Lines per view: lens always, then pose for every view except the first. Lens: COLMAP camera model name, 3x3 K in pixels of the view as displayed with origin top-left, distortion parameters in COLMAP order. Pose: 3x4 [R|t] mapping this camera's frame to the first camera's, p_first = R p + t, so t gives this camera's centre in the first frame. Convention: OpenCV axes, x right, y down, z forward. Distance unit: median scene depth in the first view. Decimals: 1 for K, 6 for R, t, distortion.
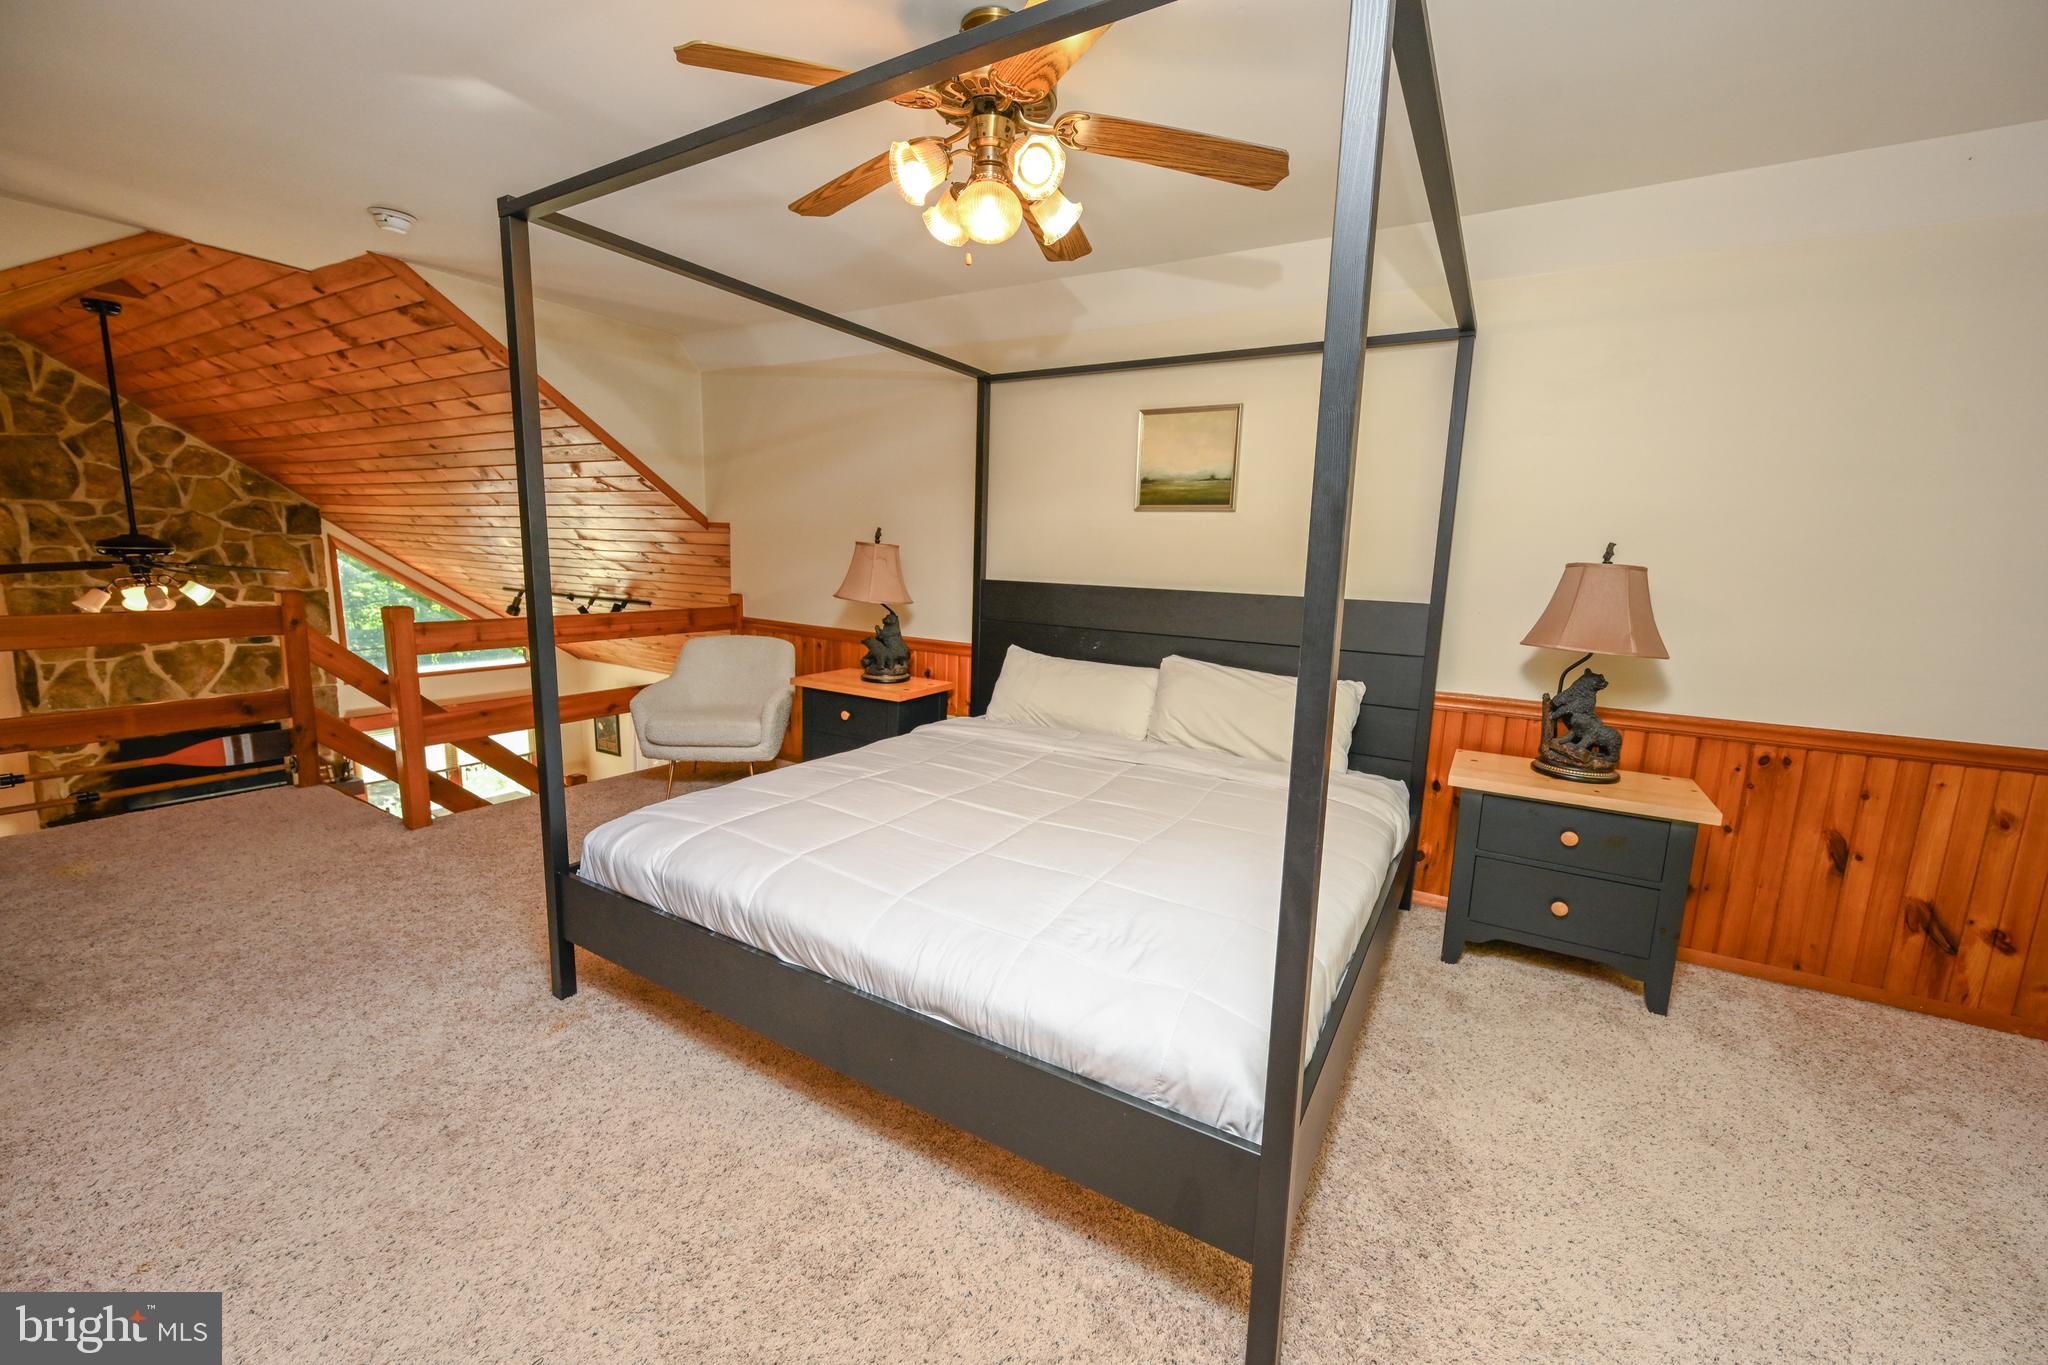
lens RADIAL K [[816.1, 0, 1029.5], [0, 816.1, 683.3], [0, 0, 1]] dist [0.001527, 0.000383]
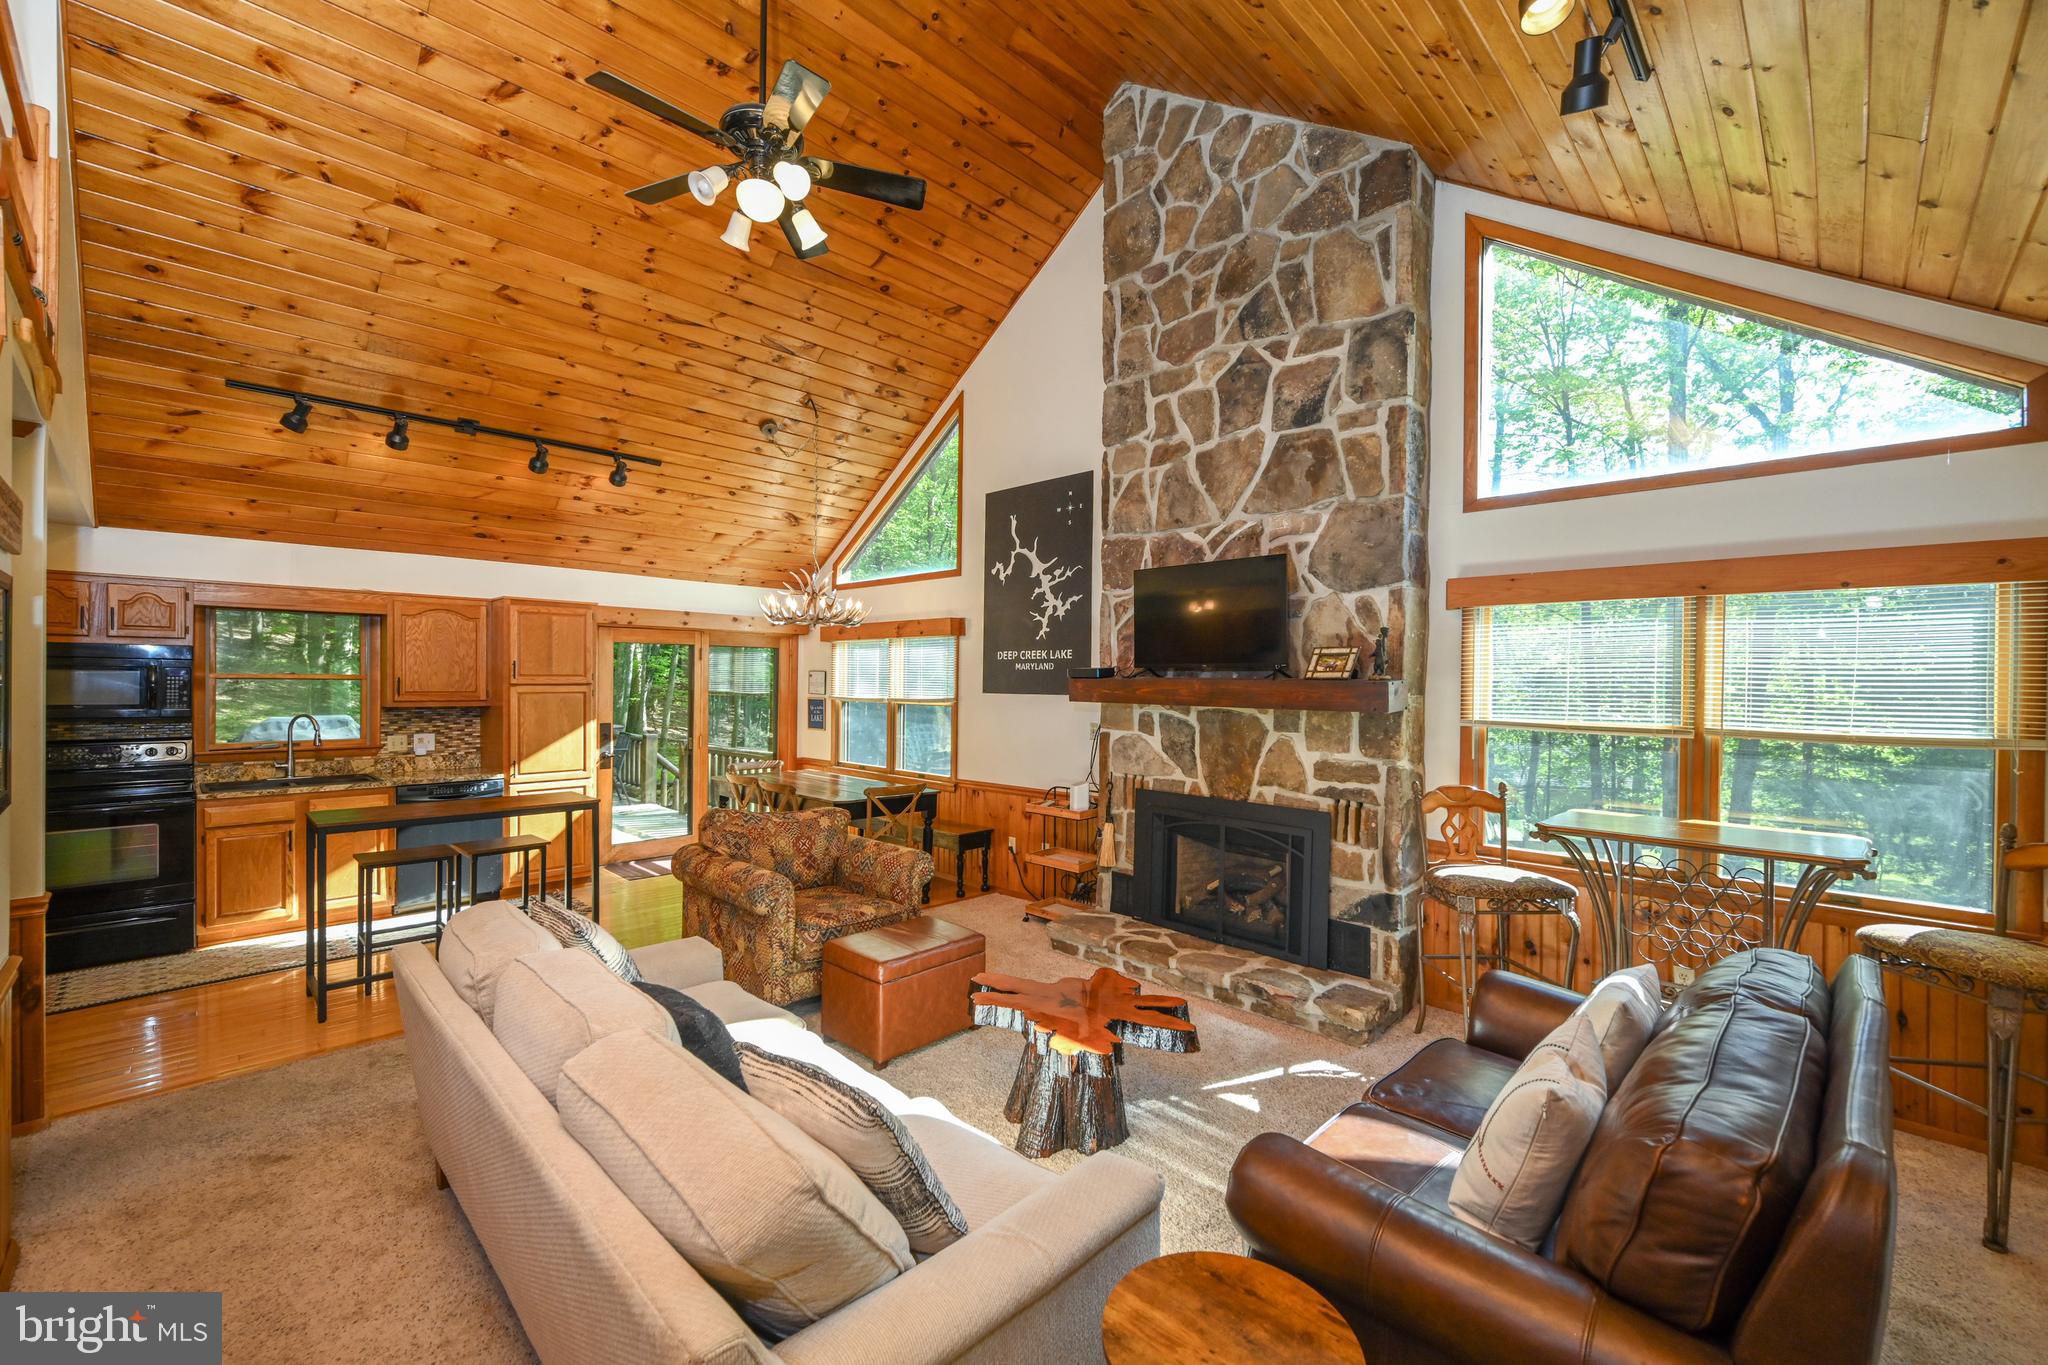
lens RADIAL K [[842.6, 0, 1024.8], [0, 842.6, 684.0], [0, 0, 1]] dist [-0.000281, -0.000105]
pose [[-0.232991, -0.031973, -0.971953, -0.379755], [-0.171915, 0.985072, 0.008806, 0.193577], [0.957163, 0.169145, -0.235010, 1.177219]]
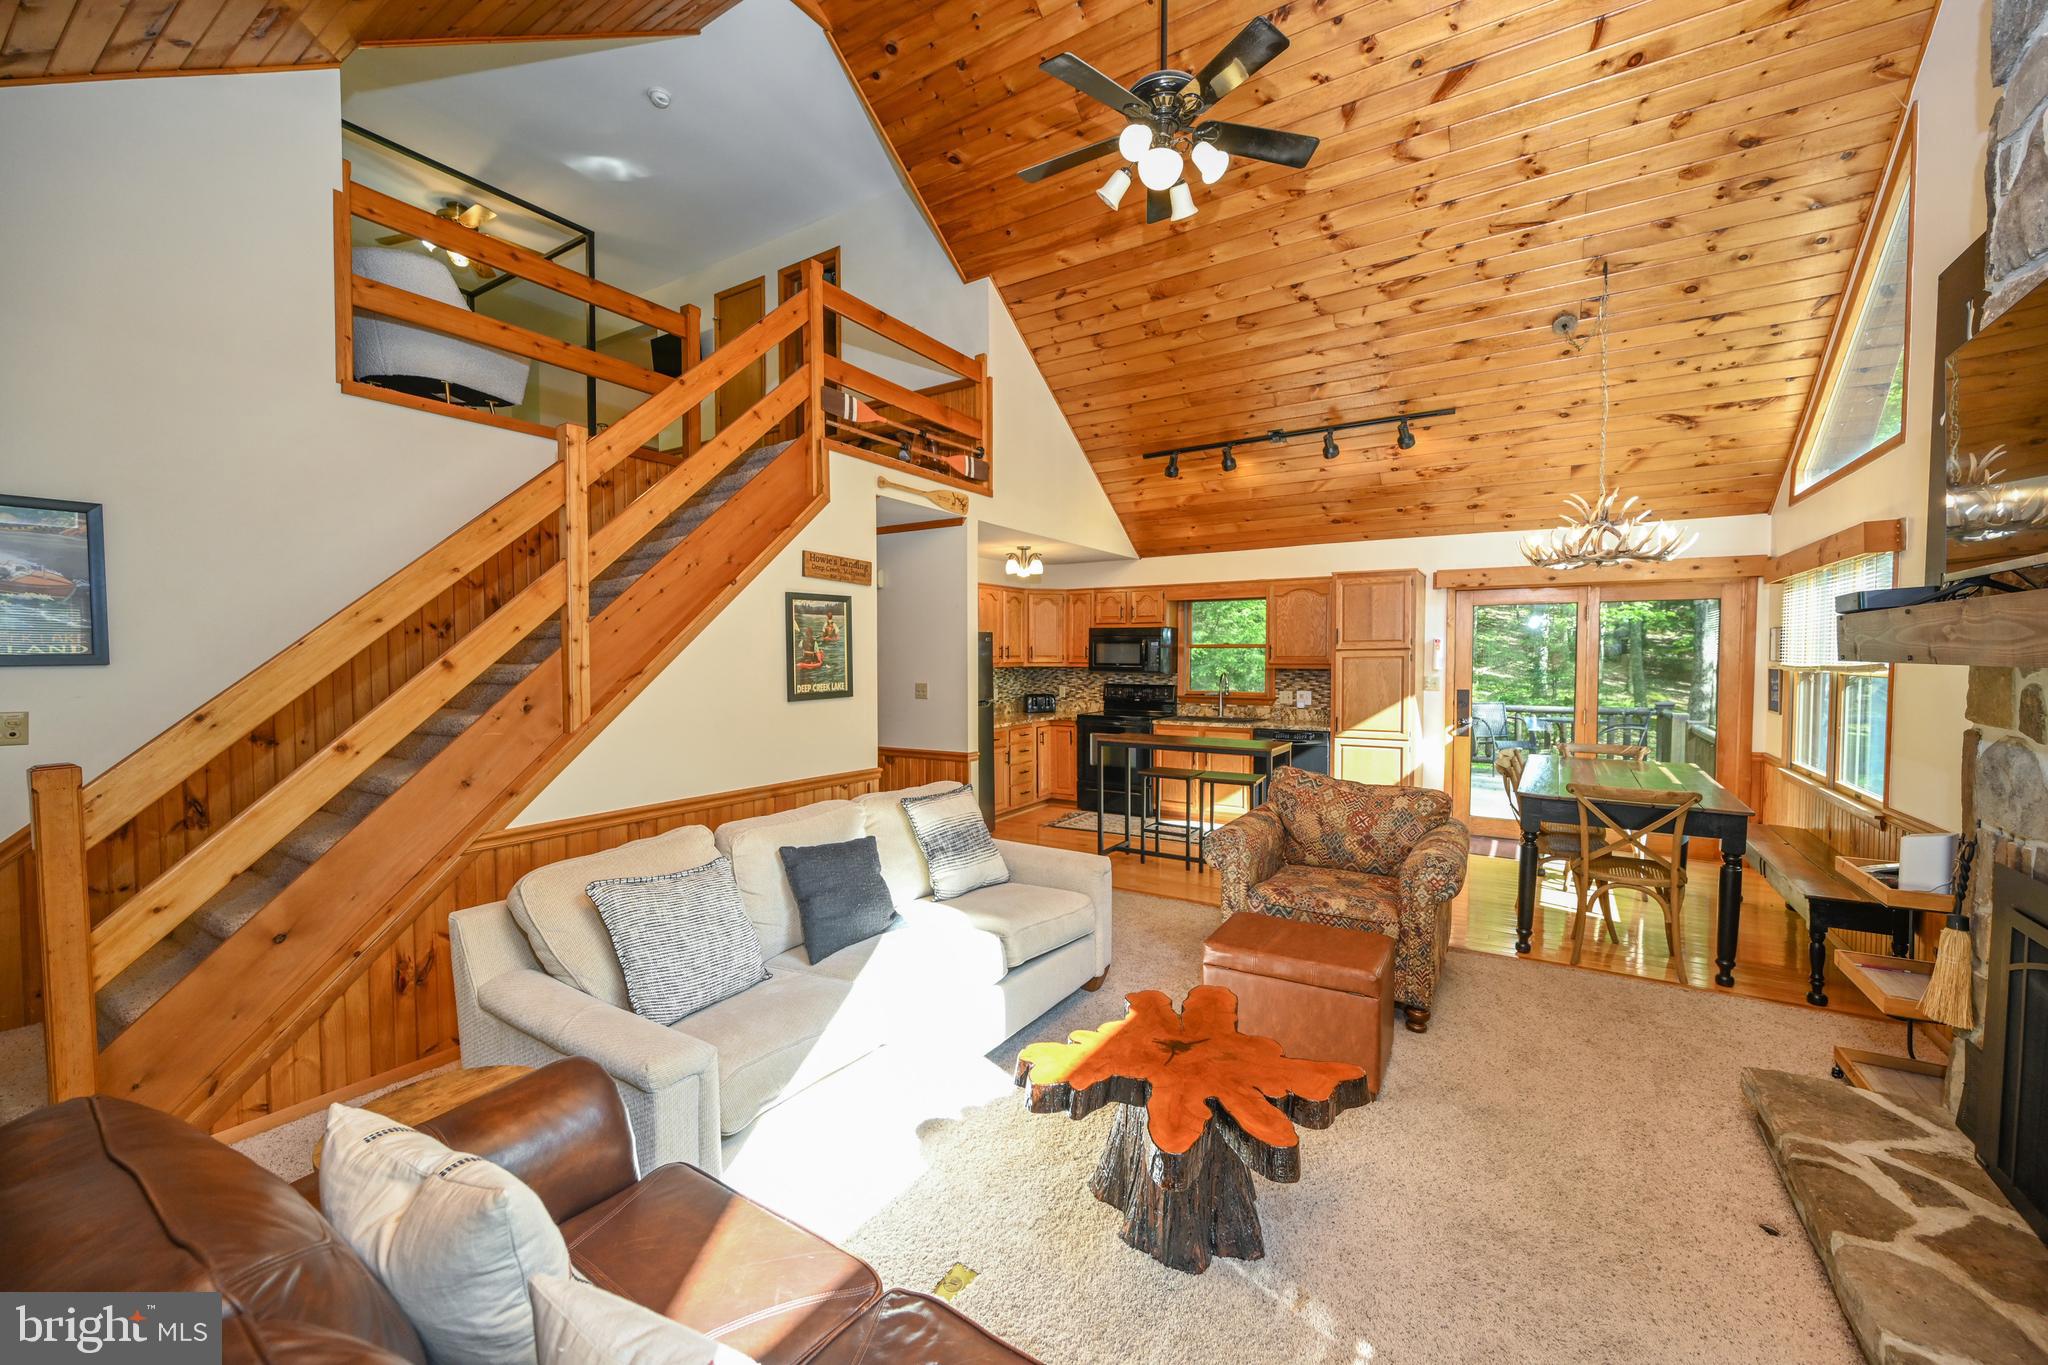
lens RADIAL K [[804.1, 0, 1023.5], [0, 804.1, 677.5], [0, 0, 1]] dist [-0.000849, 0.000135]
pose [[-0.999063, -0.033271, 0.027692, -0.815284], [-0.027483, 0.981775, 0.188048, 0.153089], [-0.033444, 0.187110, -0.981769, 1.439506]]
